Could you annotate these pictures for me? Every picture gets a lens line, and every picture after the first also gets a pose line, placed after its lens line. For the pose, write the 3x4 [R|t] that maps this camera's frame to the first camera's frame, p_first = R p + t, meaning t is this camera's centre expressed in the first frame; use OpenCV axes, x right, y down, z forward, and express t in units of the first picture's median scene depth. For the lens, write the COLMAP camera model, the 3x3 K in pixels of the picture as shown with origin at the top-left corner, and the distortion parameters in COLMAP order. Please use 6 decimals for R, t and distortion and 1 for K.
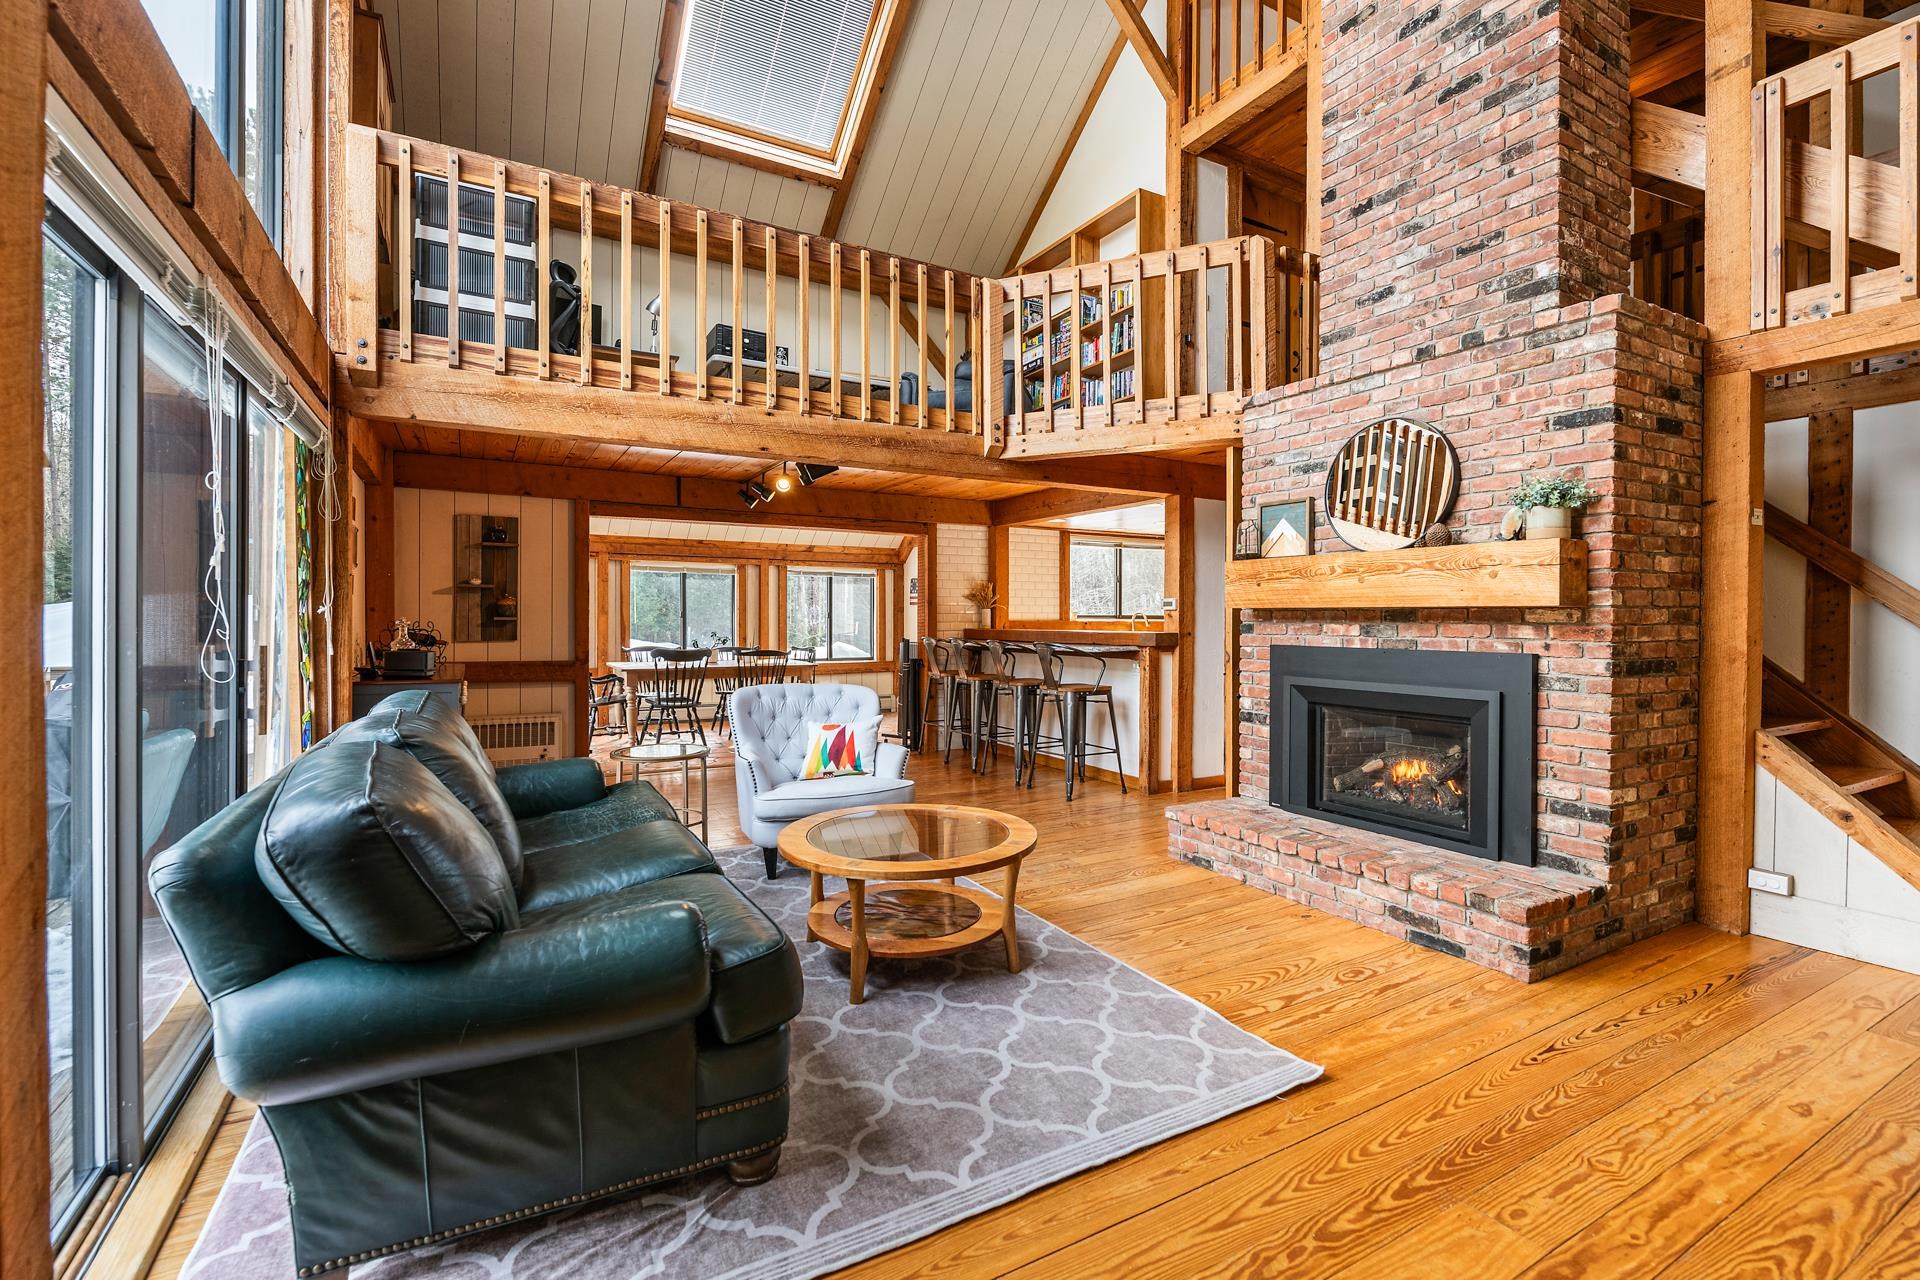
lens RADIAL K [[839.3, 0, 958.2], [0, 839.3, 623.1], [0, 0, 1]] dist [-0.005089, -0.002357]
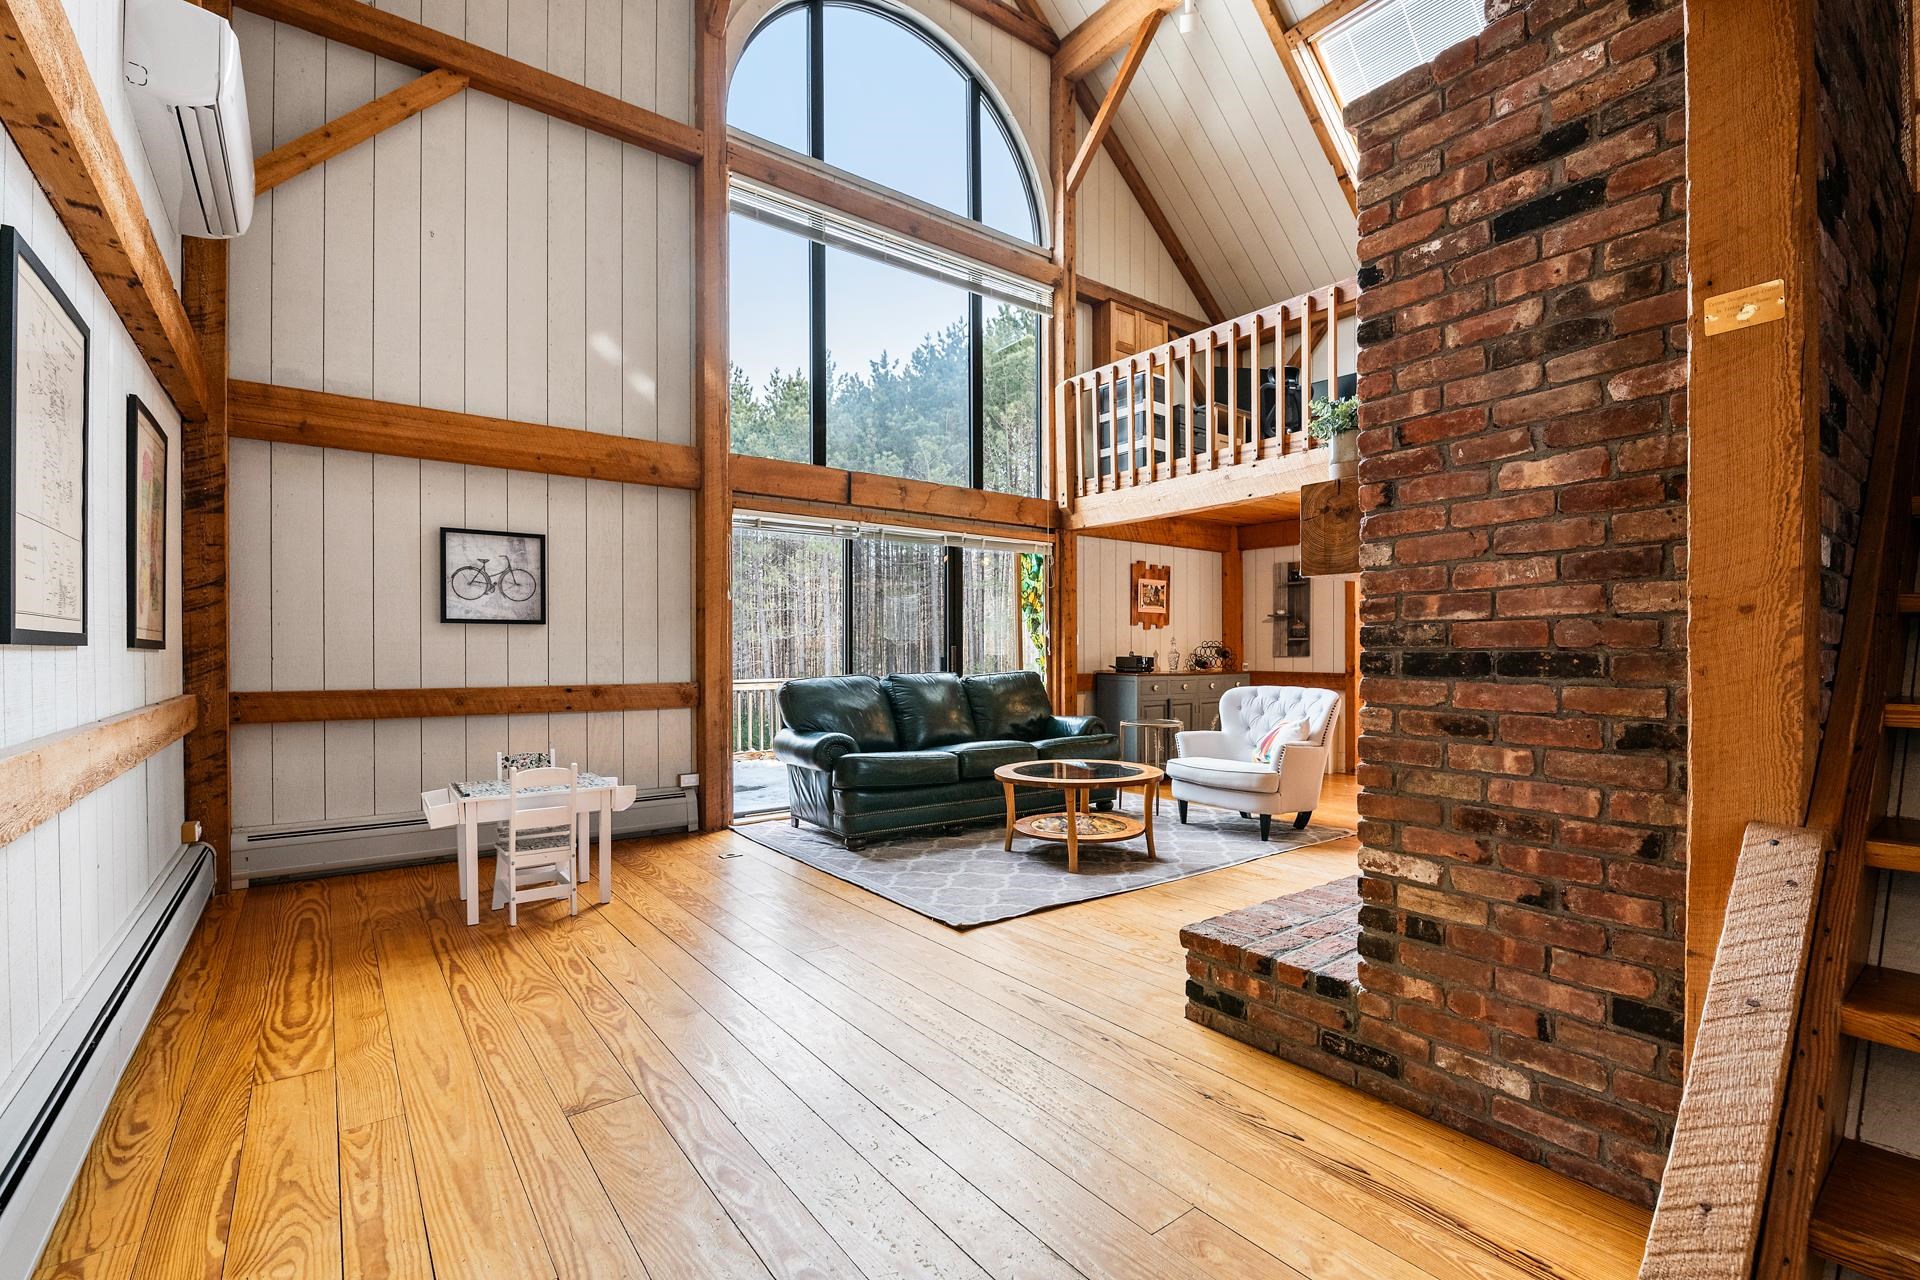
lens RADIAL K [[839.3, 0, 944.6], [0, 839.3, 654.0], [0, 0, 1]] dist [-0.005089, -0.002357]
pose [[0.124255, -0.003216, -0.992245, 0.587300], [-0.005377, 0.999978, -0.003915, 0.021703], [0.992236, 0.005822, 0.124235, 0.246275]]
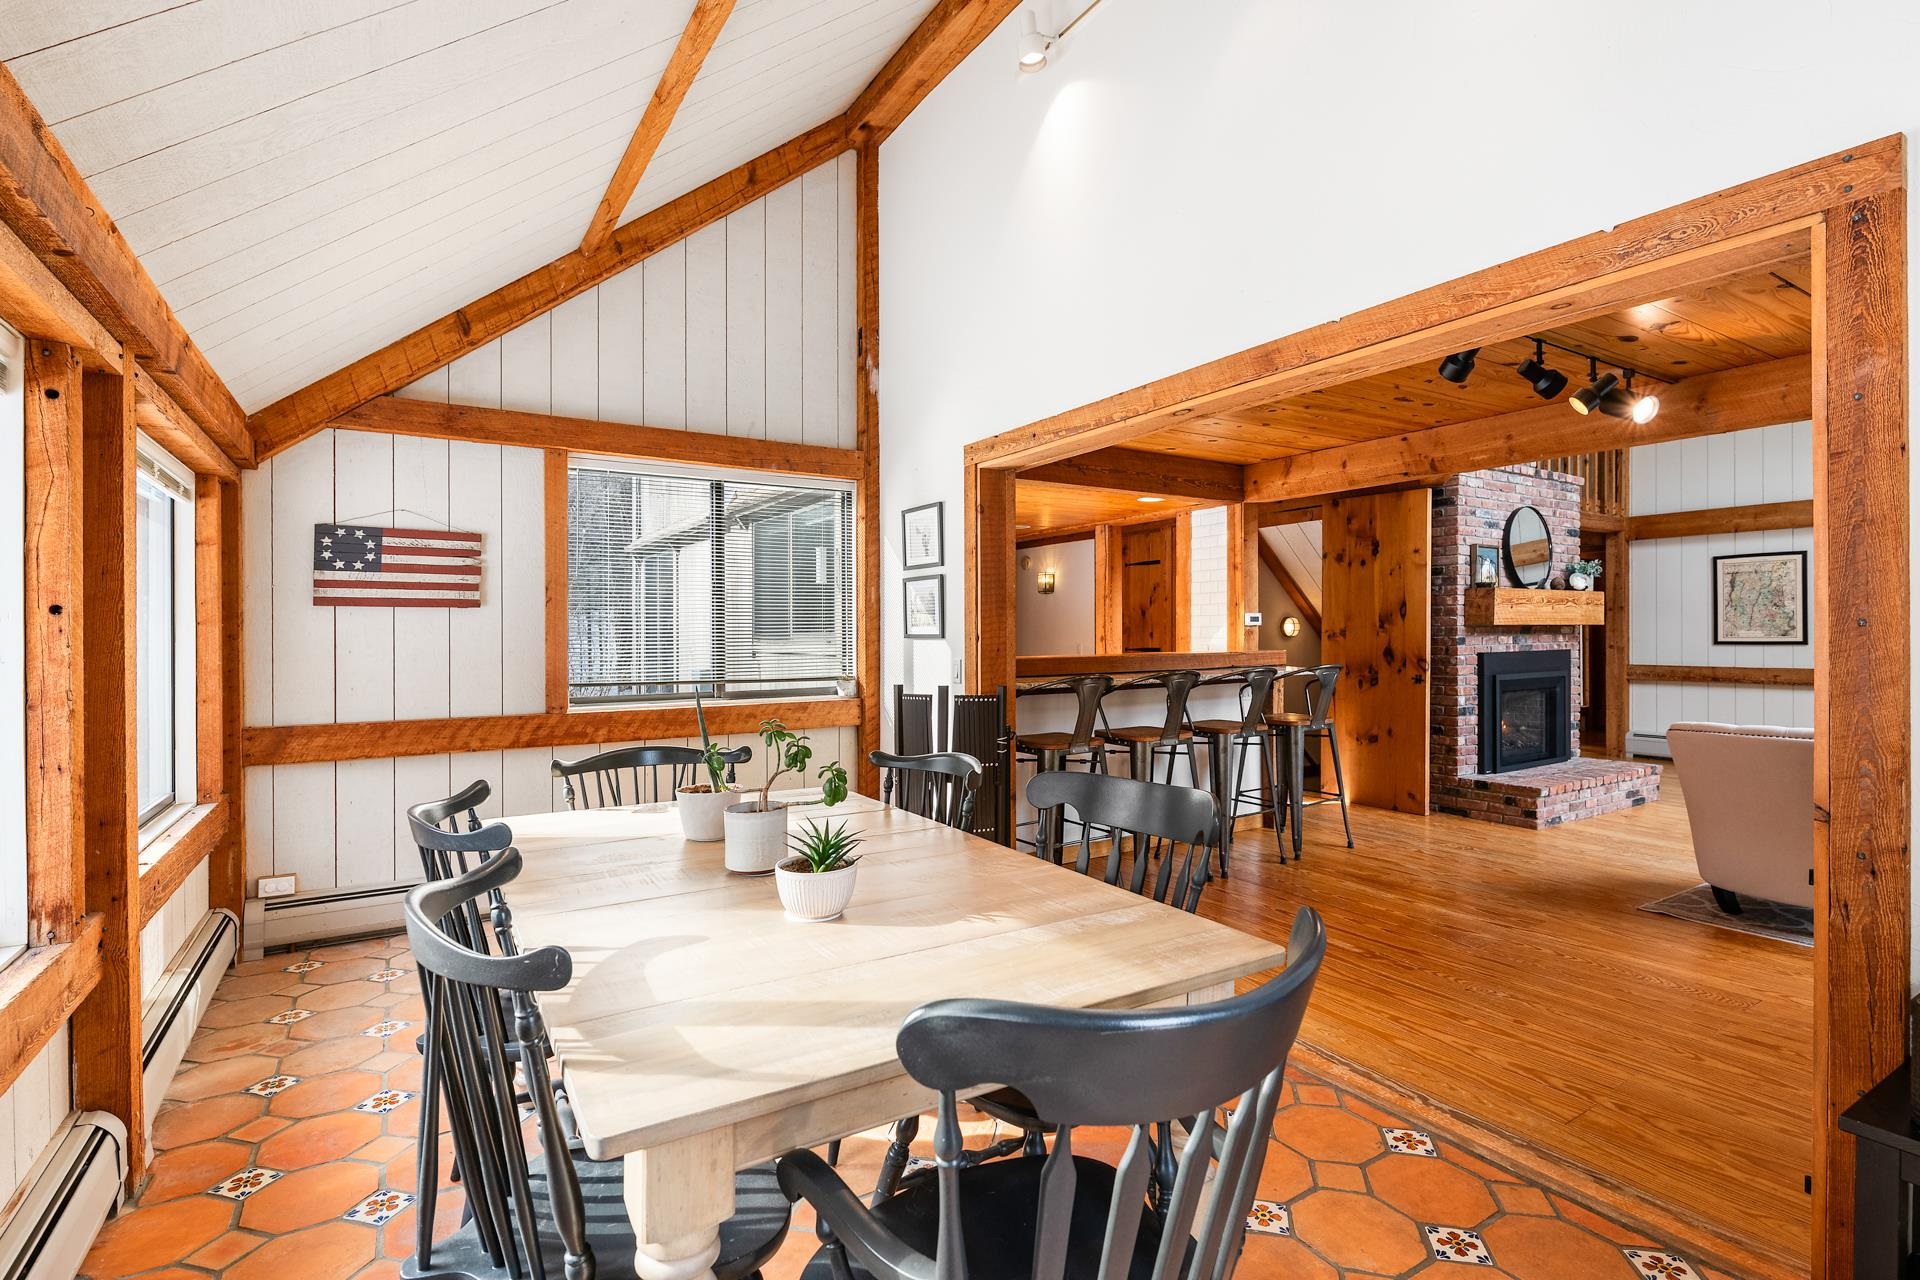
lens RADIAL K [[910.4, 0, 958.6], [0, 910.4, 638.2], [0, 0, 1]] dist [-0.003153, -0.000206]
pose [[-0.047078, -0.002342, 0.998888, -0.608779], [0.016076, 0.999866, 0.003102, -0.008549], [-0.998762, 0.016204, -0.047034, 1.130129]]
